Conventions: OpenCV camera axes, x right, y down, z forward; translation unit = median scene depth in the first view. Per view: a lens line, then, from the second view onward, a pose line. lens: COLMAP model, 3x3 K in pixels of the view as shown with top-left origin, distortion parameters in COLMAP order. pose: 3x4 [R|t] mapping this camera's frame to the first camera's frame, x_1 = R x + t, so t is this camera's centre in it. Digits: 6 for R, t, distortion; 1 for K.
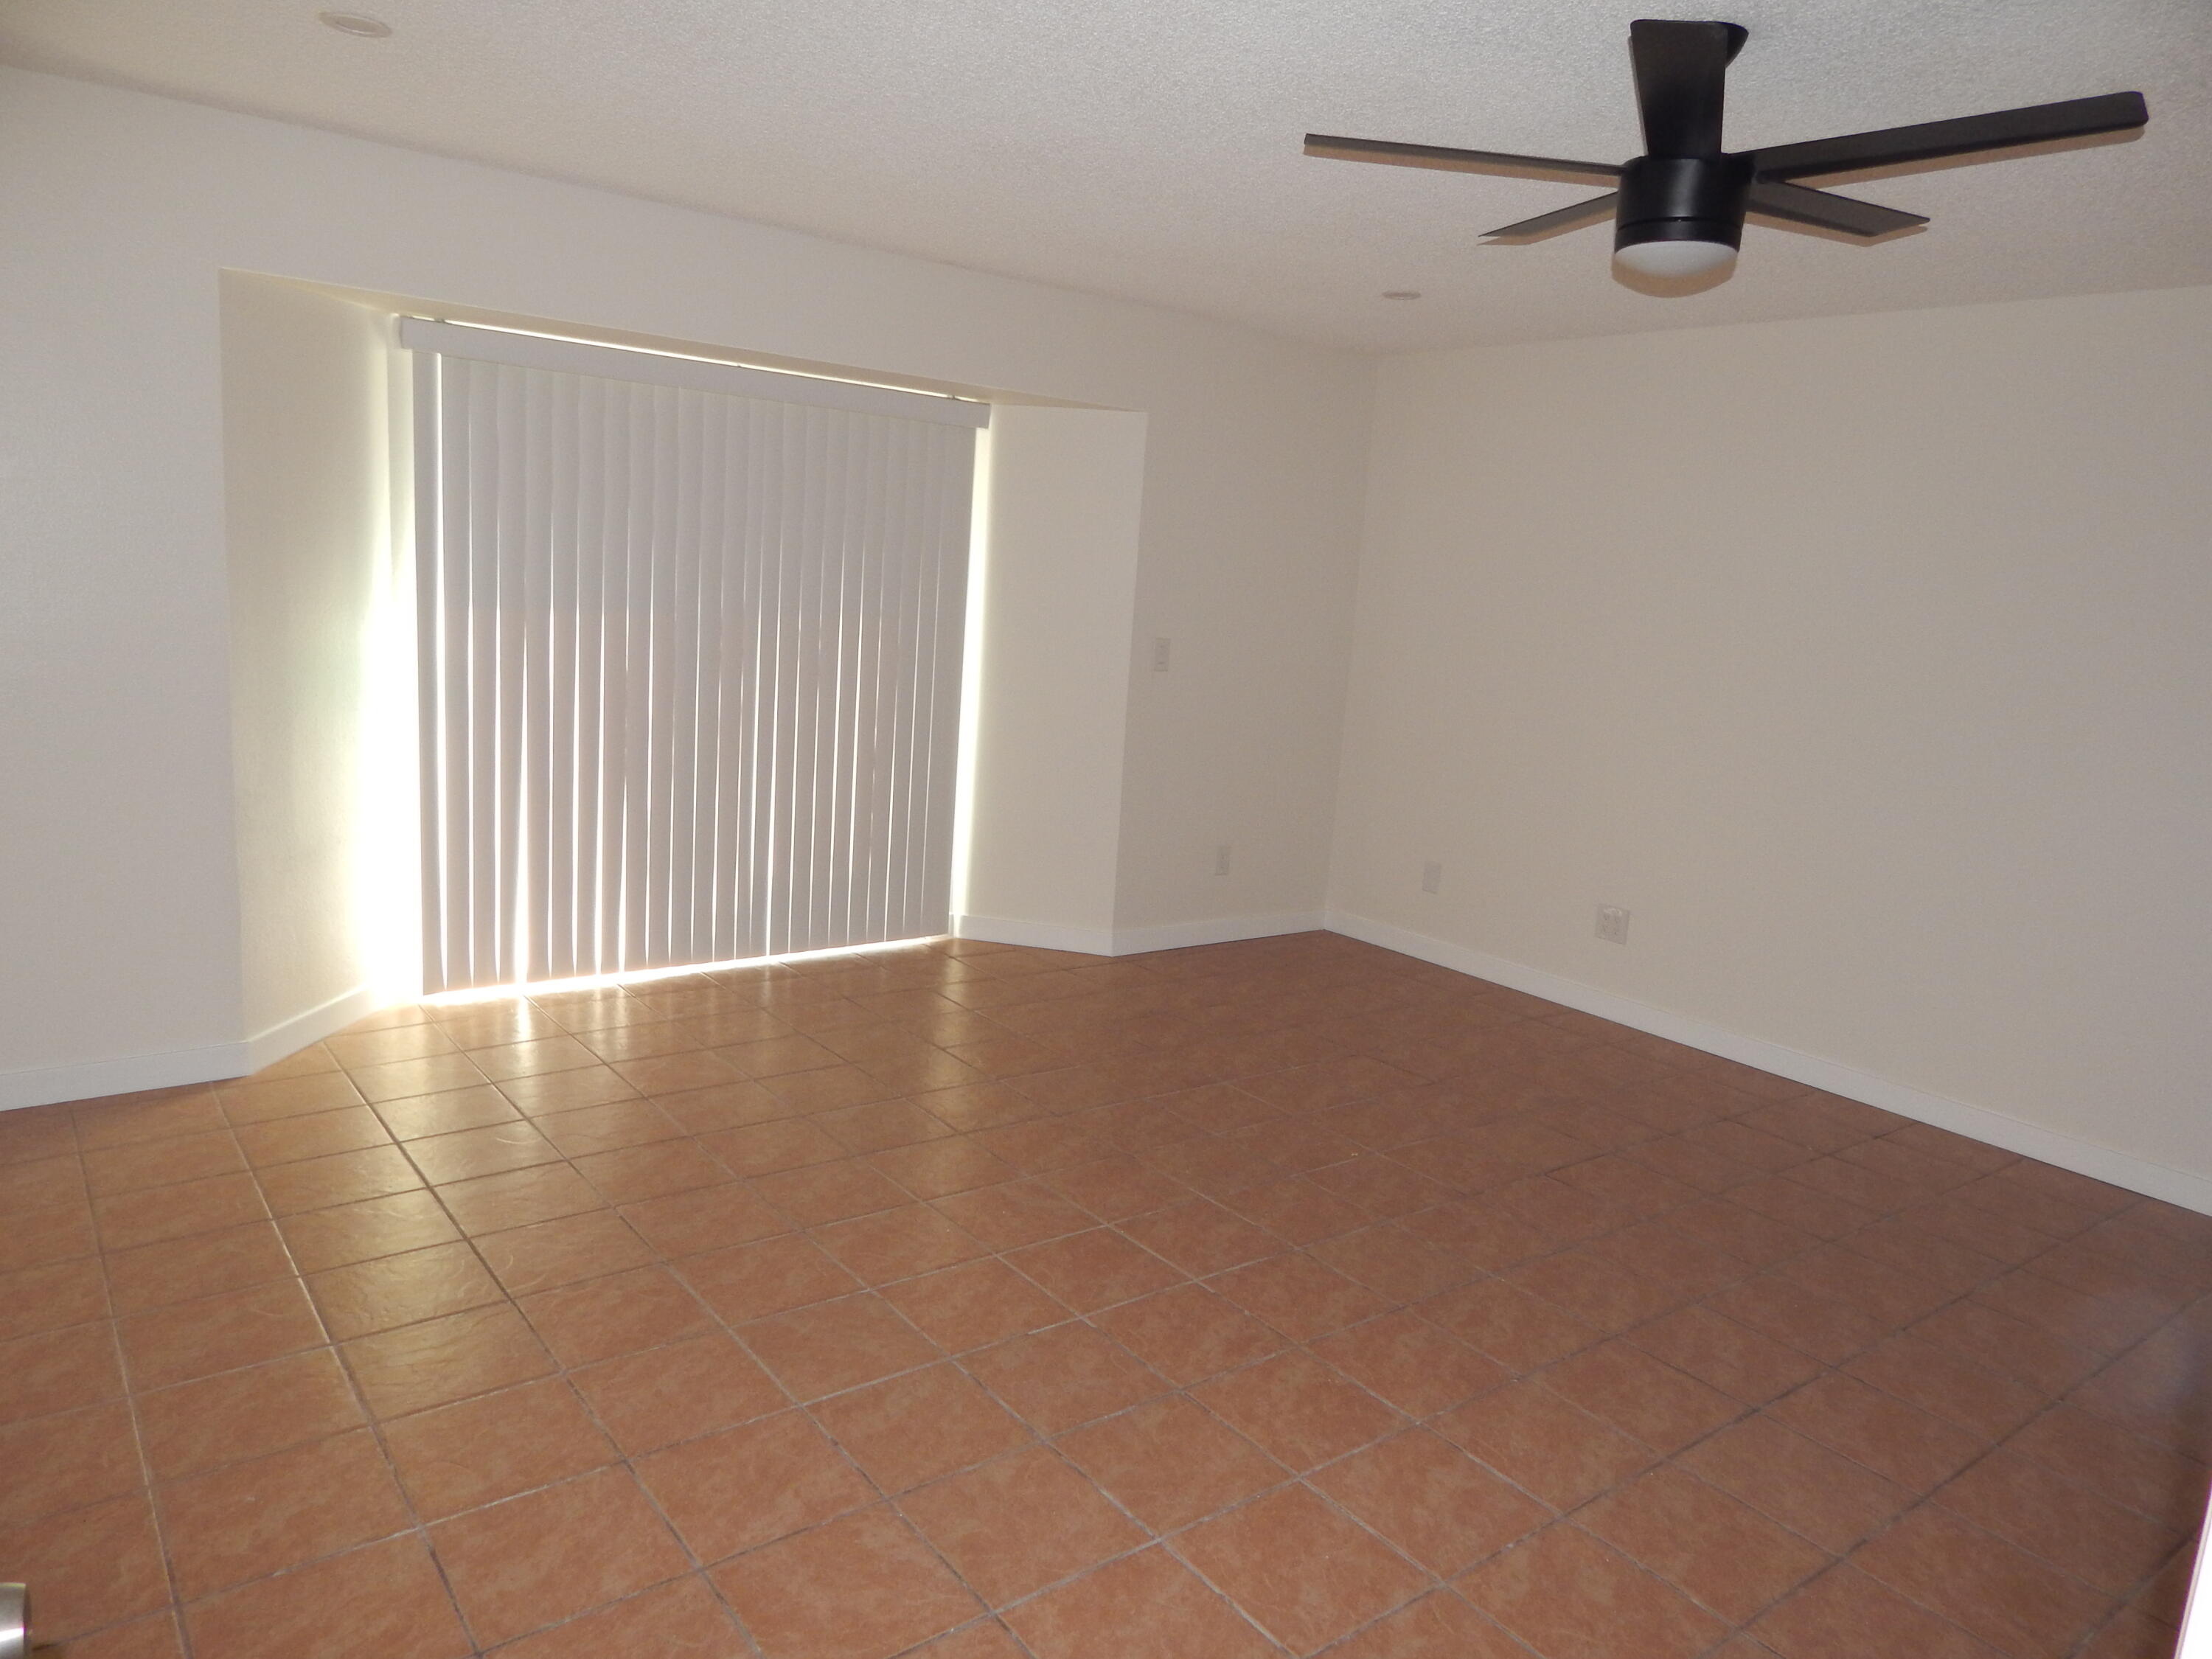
lens RADIAL K [[1476.1, 0, 1116.9], [0, 1476.1, 834.2], [0, 0, 1]] dist [0.001929, -0.003974]
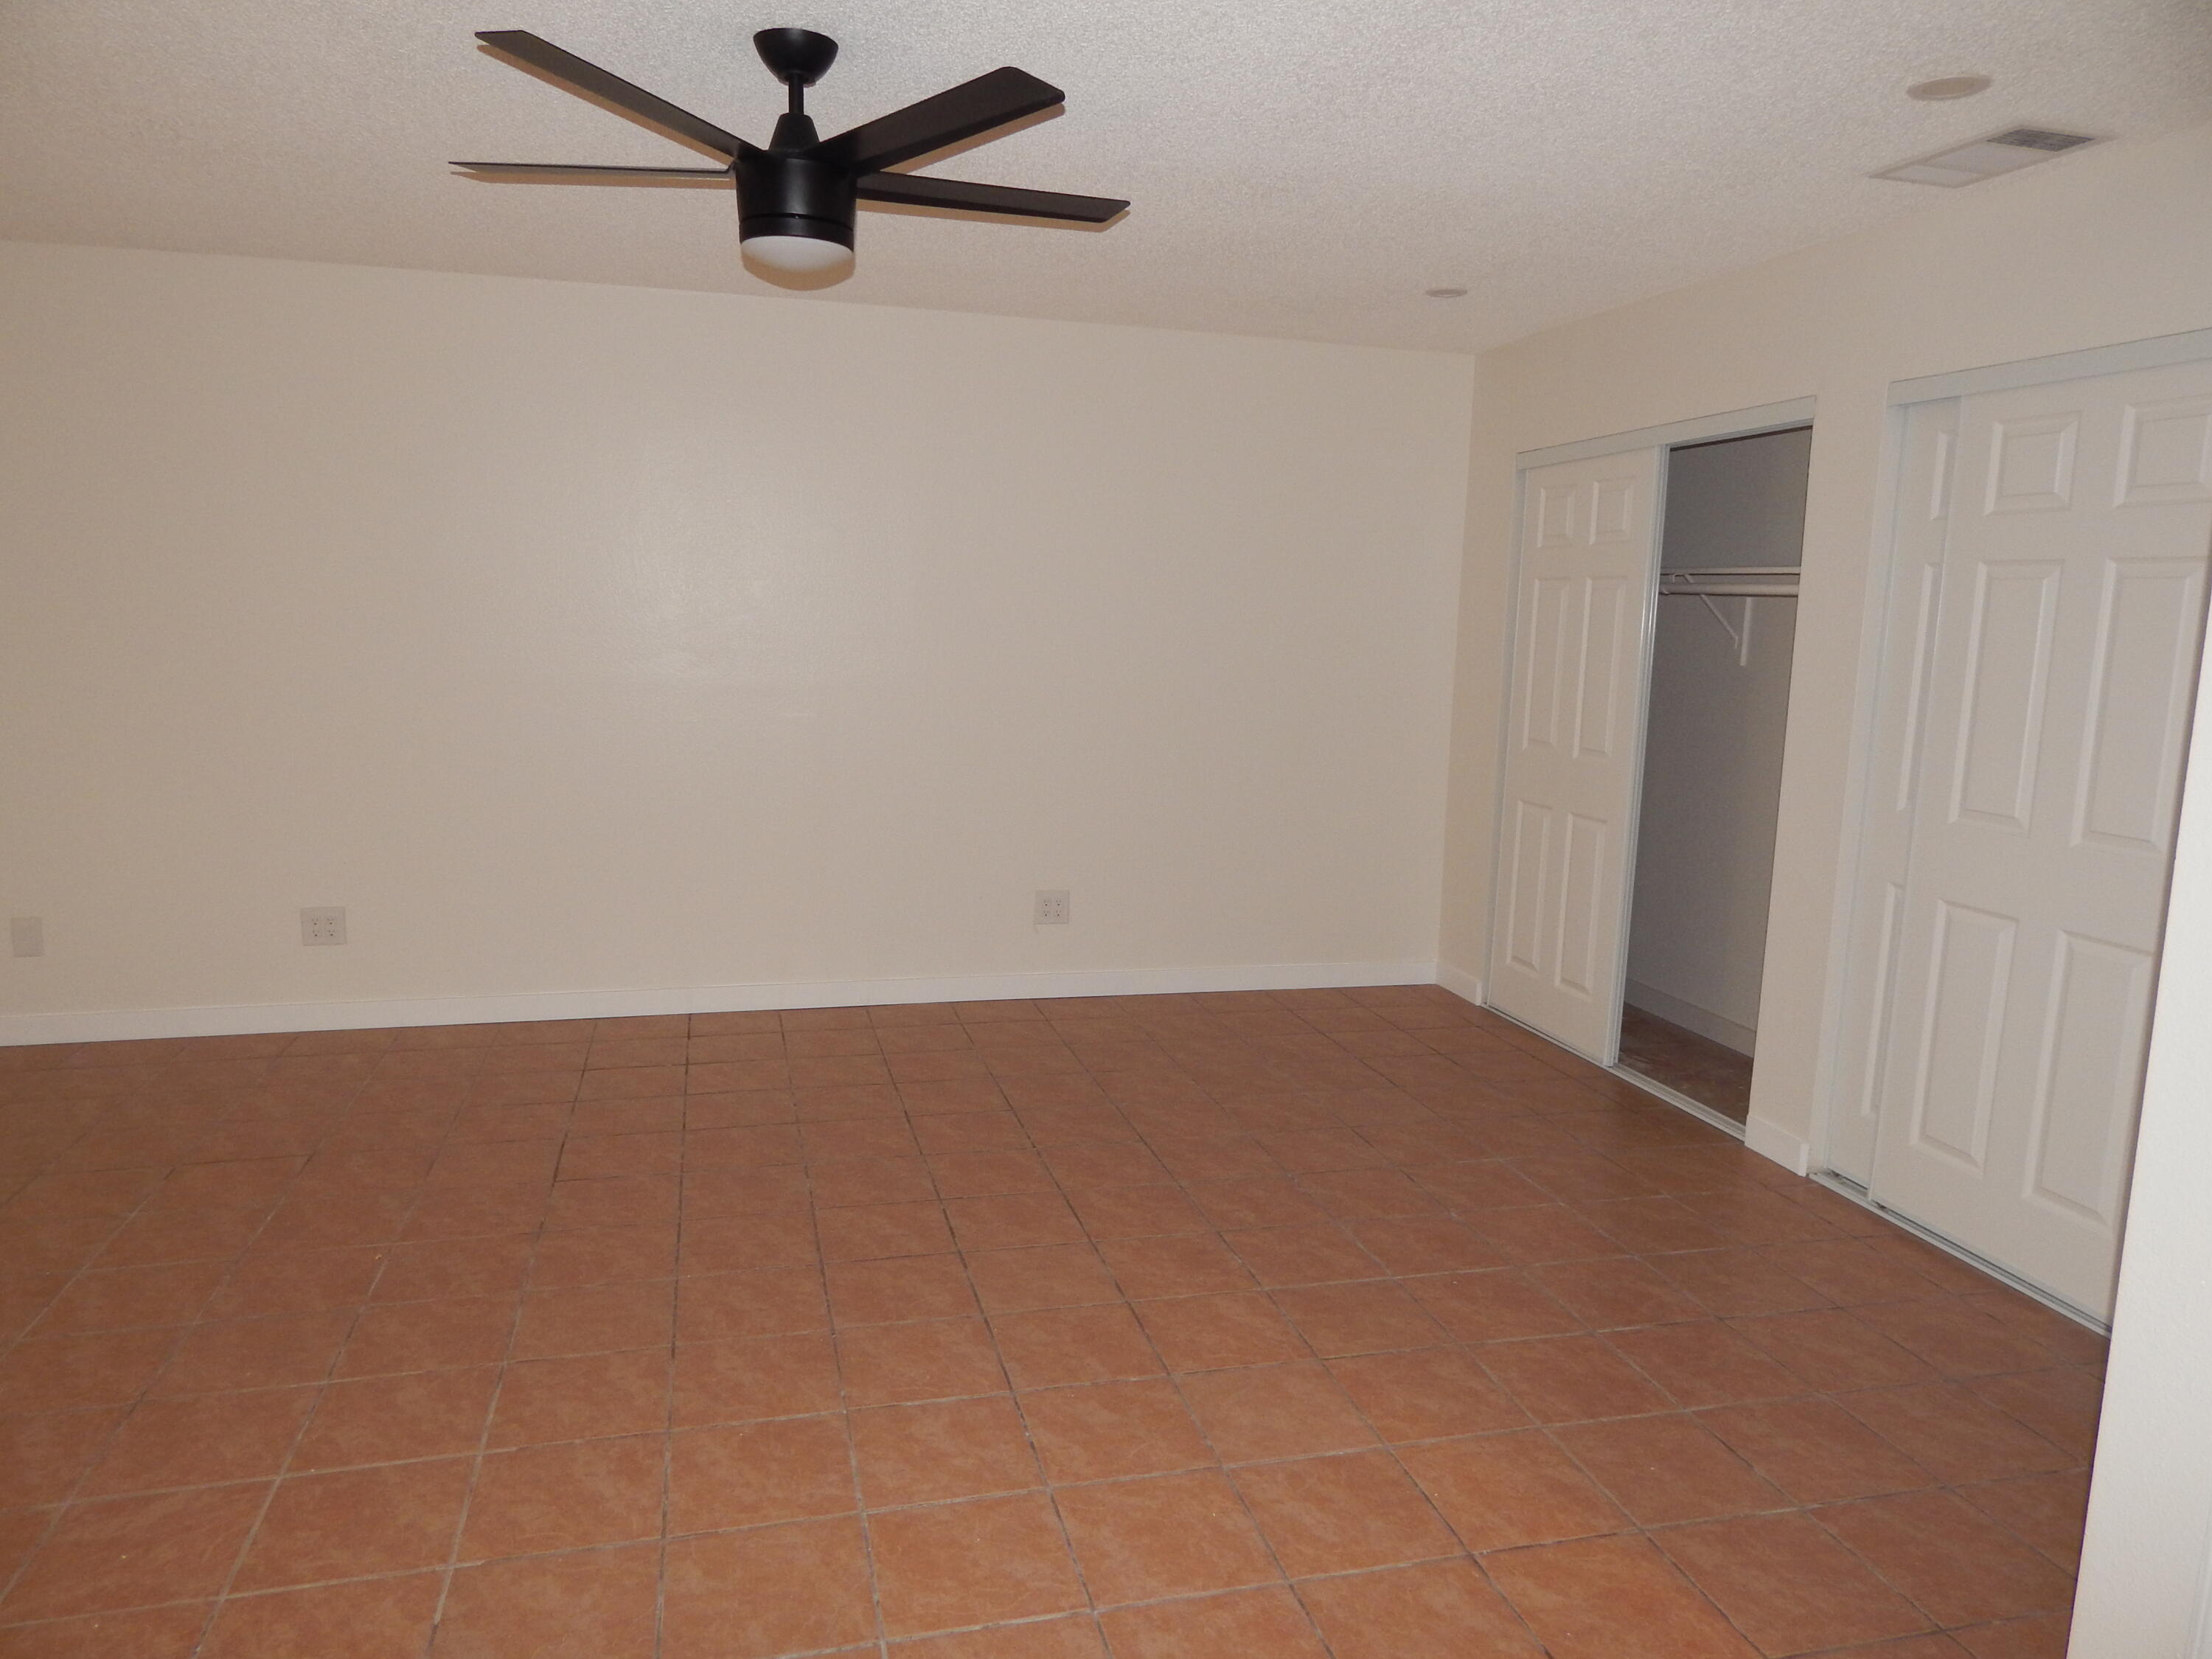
lens RADIAL K [[1476.1, 0, 1113.5], [0, 1476.1, 823.8], [0, 0, 1]] dist [0.001929, -0.003974]
pose [[0.398650, -0.208959, 0.892981, -0.539917], [0.171418, 0.973515, 0.151279, -0.109653], [-0.900941, 0.092766, 0.423911, 0.381759]]
